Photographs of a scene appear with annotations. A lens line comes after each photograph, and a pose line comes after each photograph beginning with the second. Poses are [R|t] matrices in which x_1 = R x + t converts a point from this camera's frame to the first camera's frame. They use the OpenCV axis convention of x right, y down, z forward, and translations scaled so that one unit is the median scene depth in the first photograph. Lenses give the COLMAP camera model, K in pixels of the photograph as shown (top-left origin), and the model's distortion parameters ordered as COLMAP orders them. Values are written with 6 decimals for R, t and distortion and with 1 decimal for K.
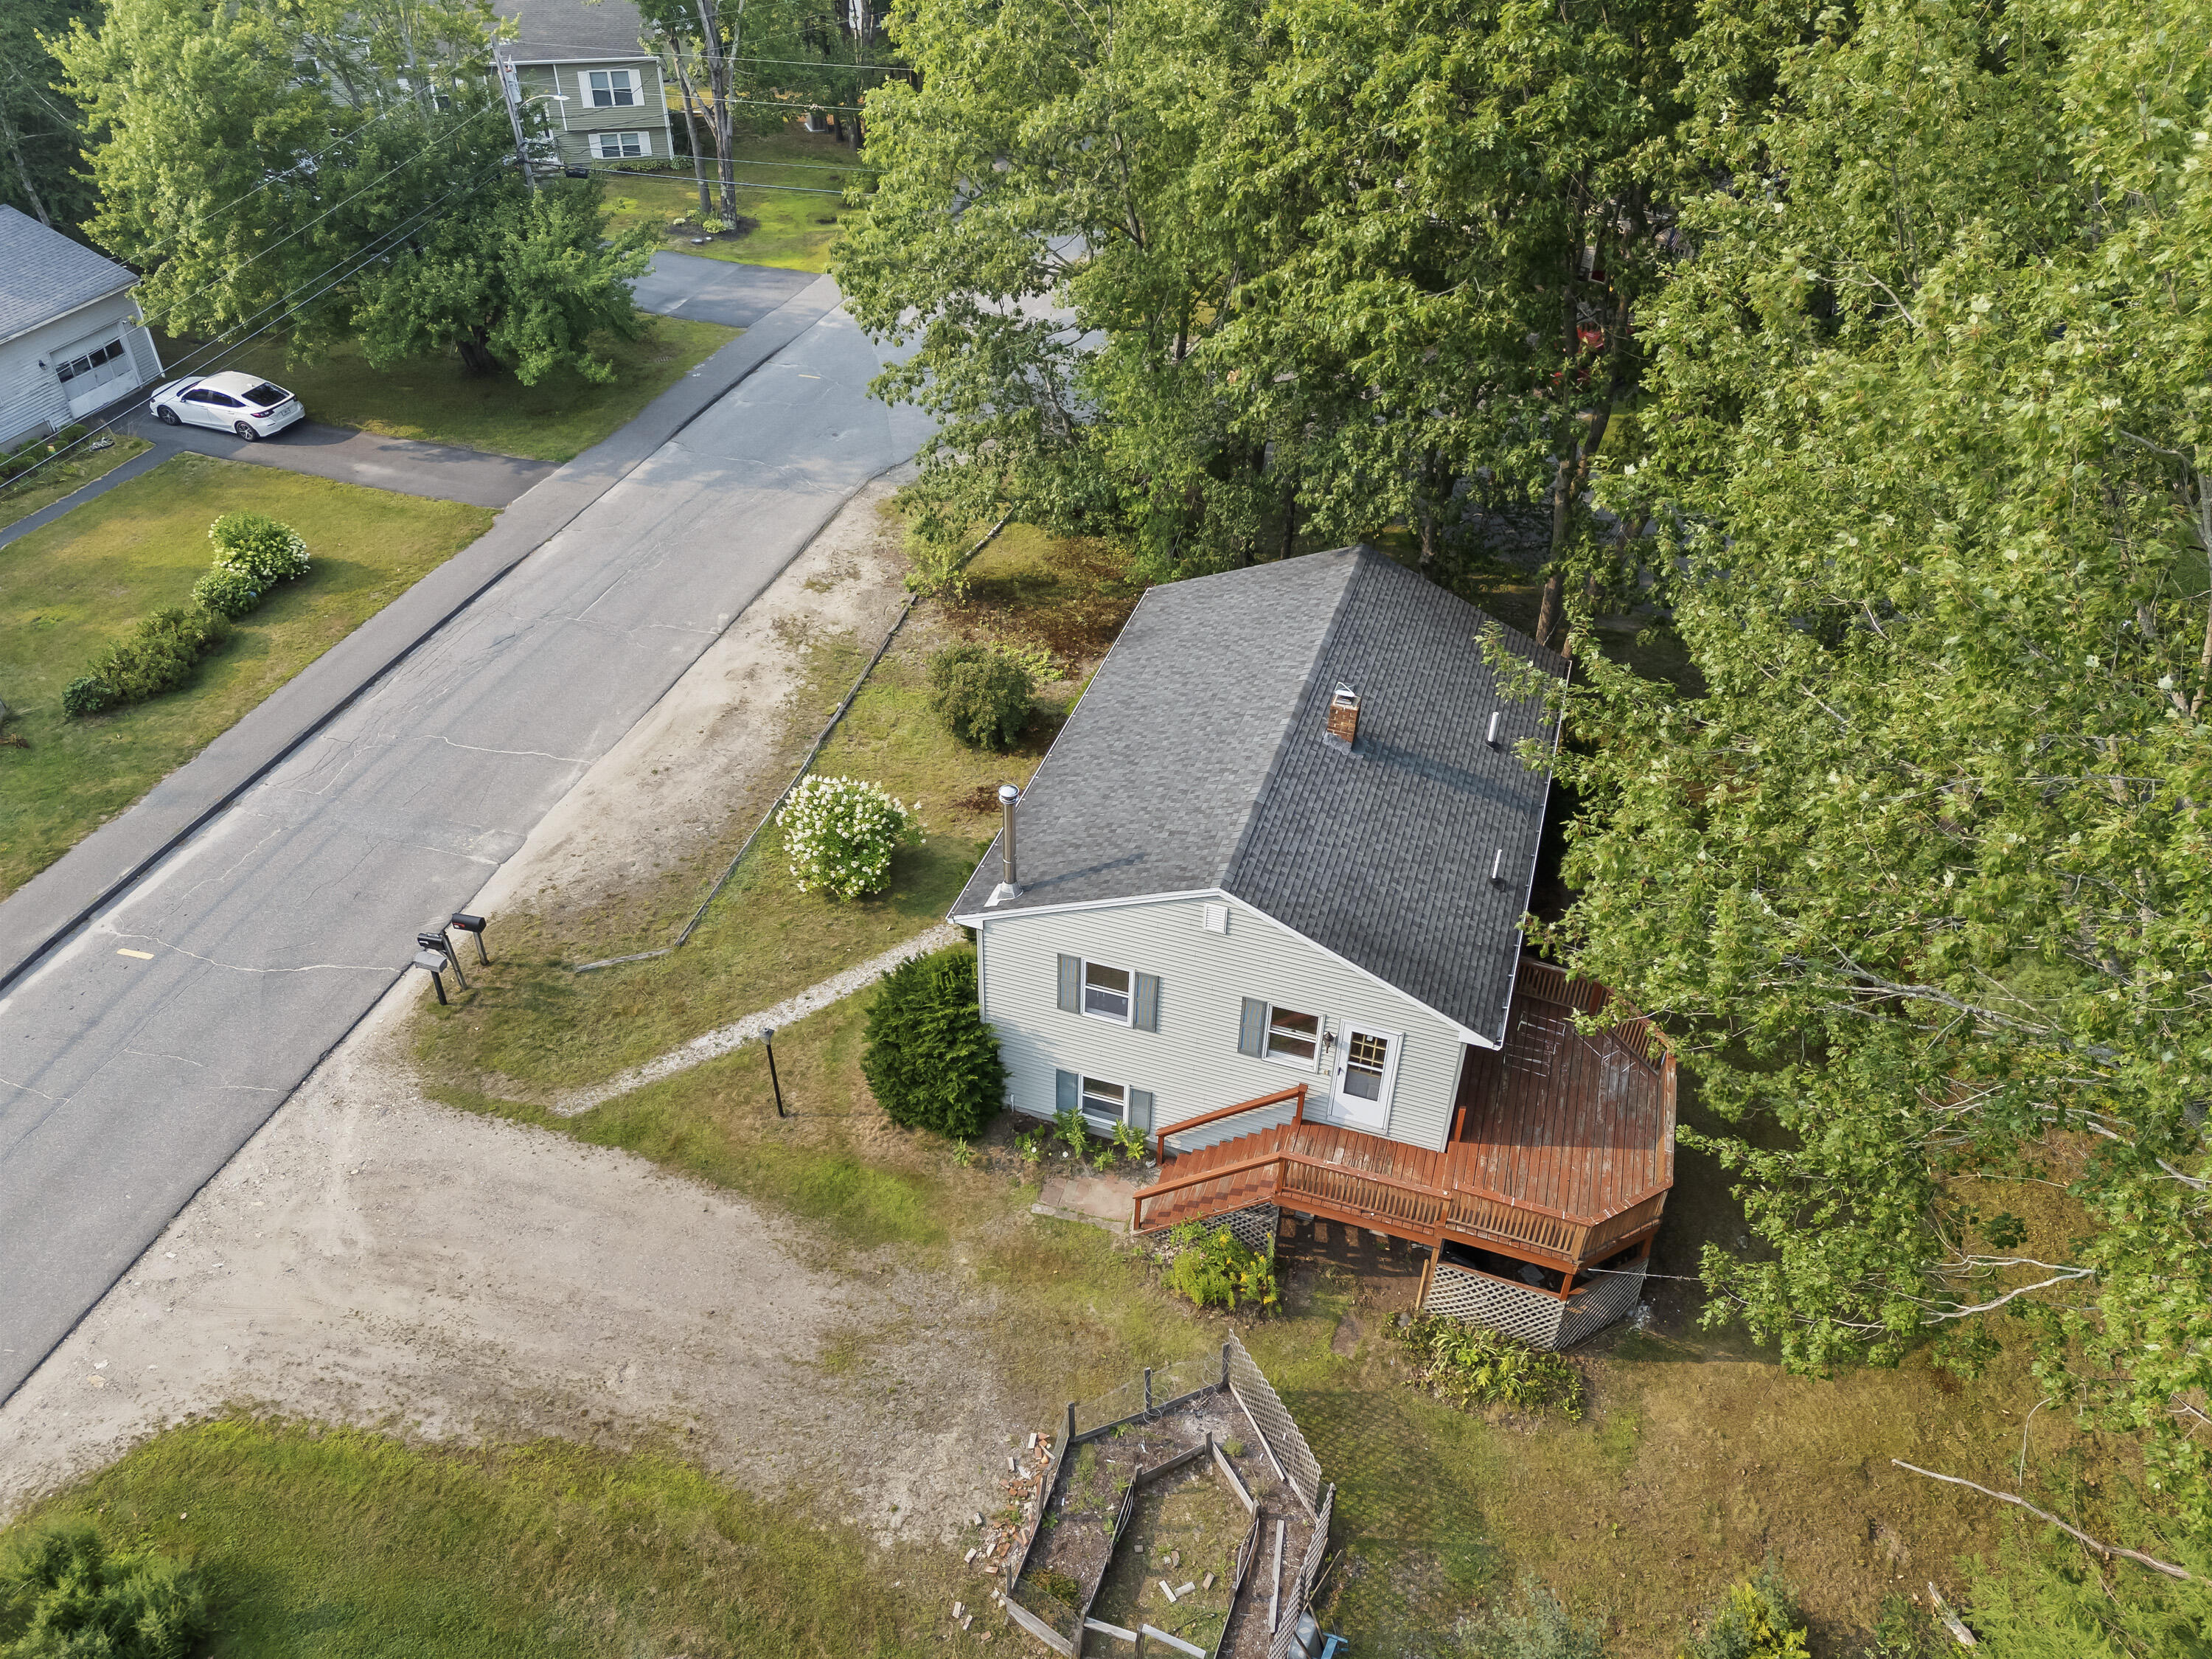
lens RADIAL K [[1617.3, 0, 1106.0], [0, 1617.3, 829.5], [0, 0, 1]] dist [0.032773, -0.002349]
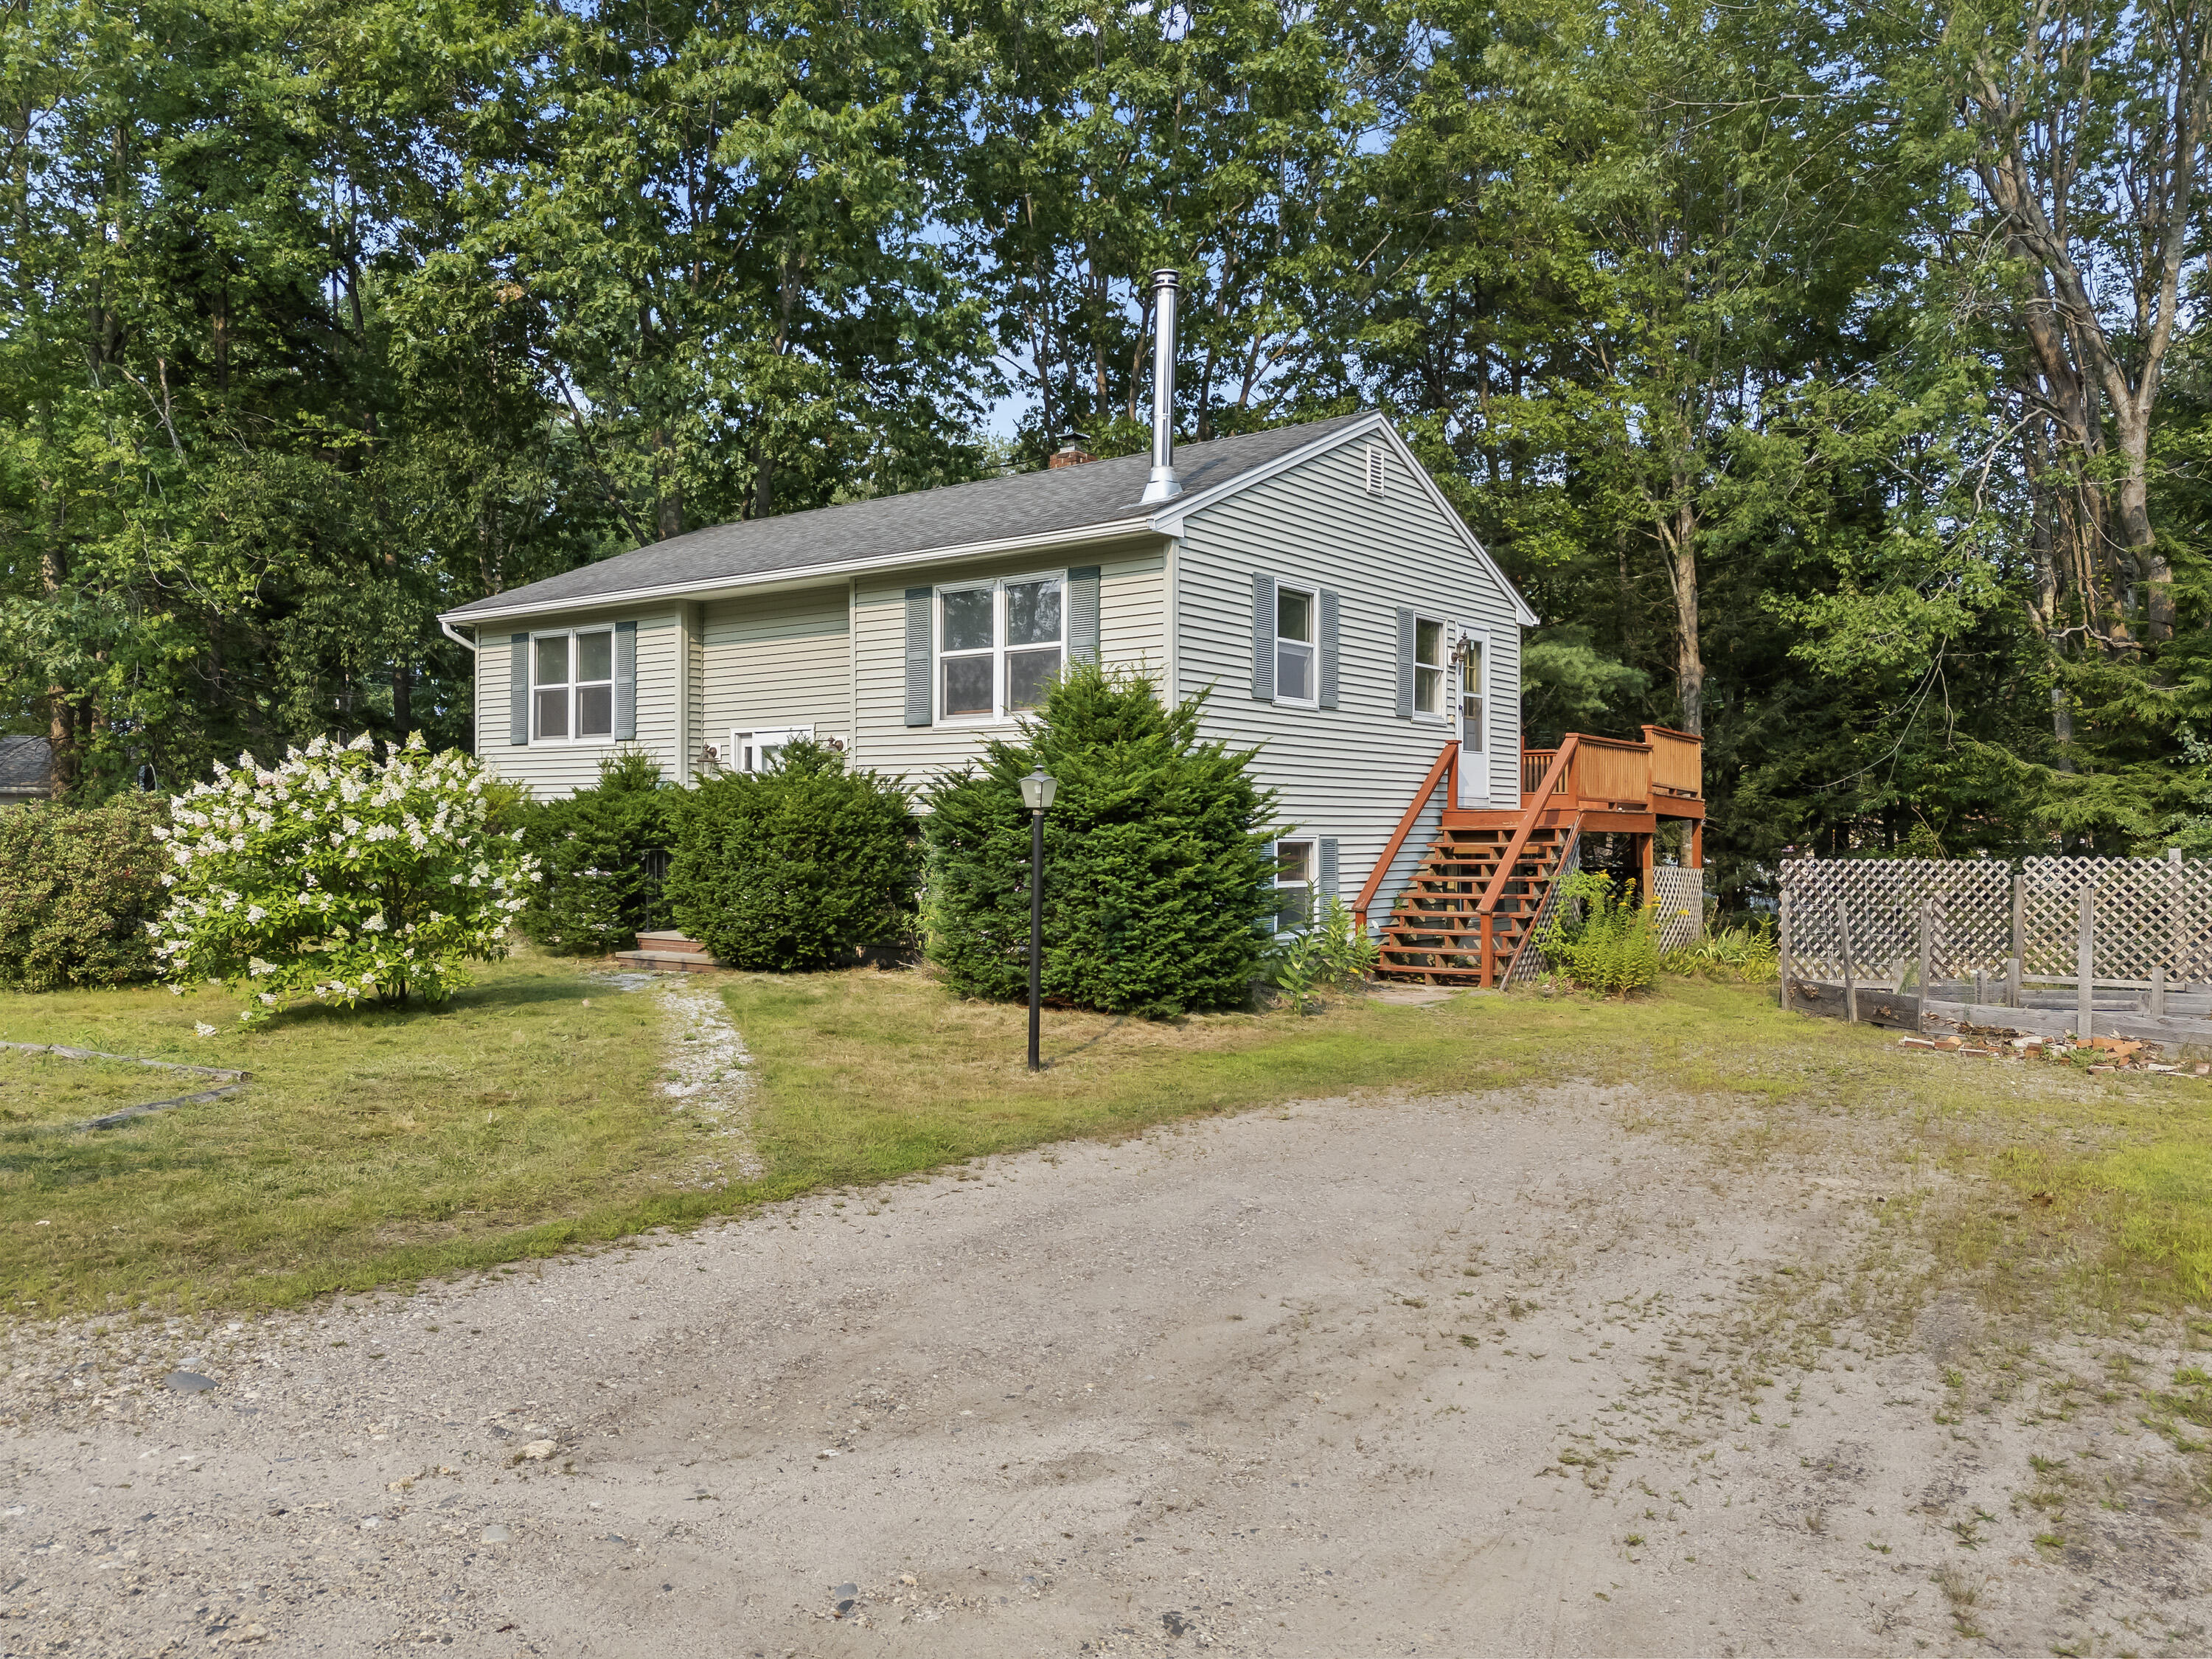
lens RADIAL K [[1628.1, 0, 1106.0], [0, 1628.1, 829.5], [0, 0, 1]] dist [0.033808, -0.002365]
pose [[0.337413, -0.020782, 0.941127, -0.606100], [0.583097, 0.789480, -0.191619, 0.229063], [-0.739019, 0.613424, 0.278499, 0.884499]]
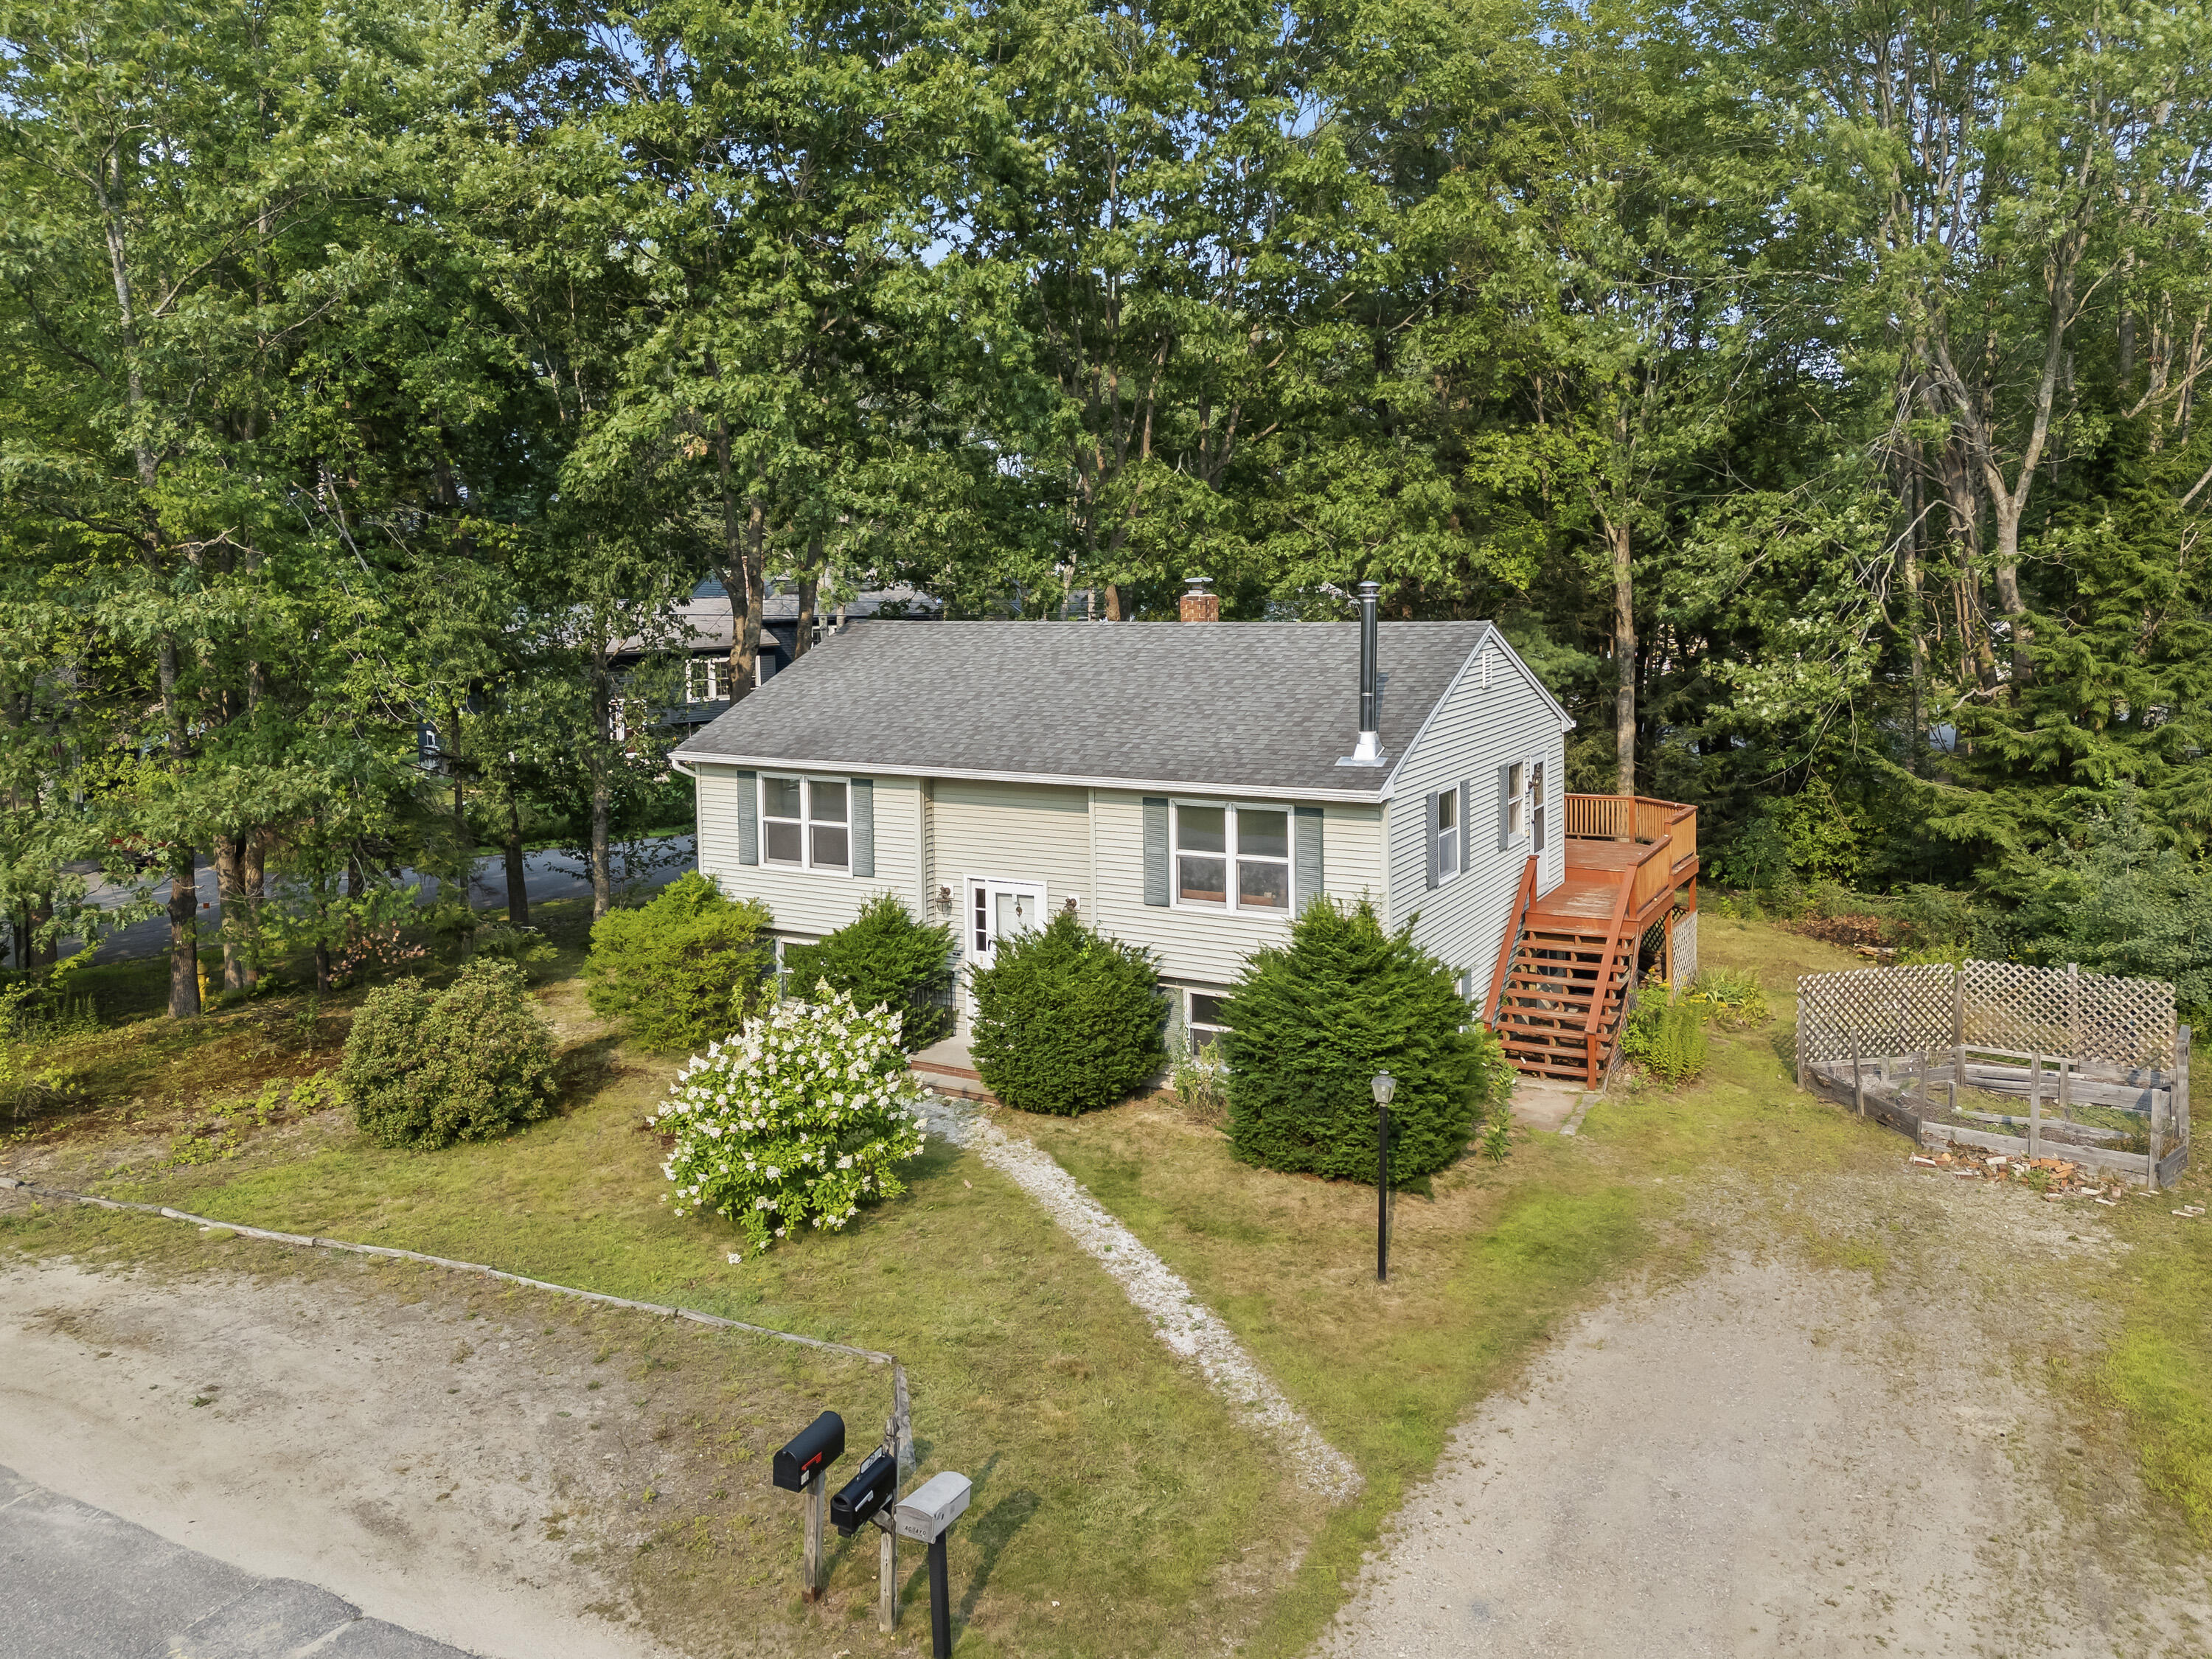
lens RADIAL K [[1676.8, 0, 1113.1], [0, 1676.8, 683.9], [0, 0, 1]] dist [0.034221, -0.010499]
pose [[0.215421, -0.103558, 0.971015, -0.827344], [0.618934, 0.783602, -0.053741, -0.018344], [-0.755324, 0.612571, 0.232900, 0.847541]]
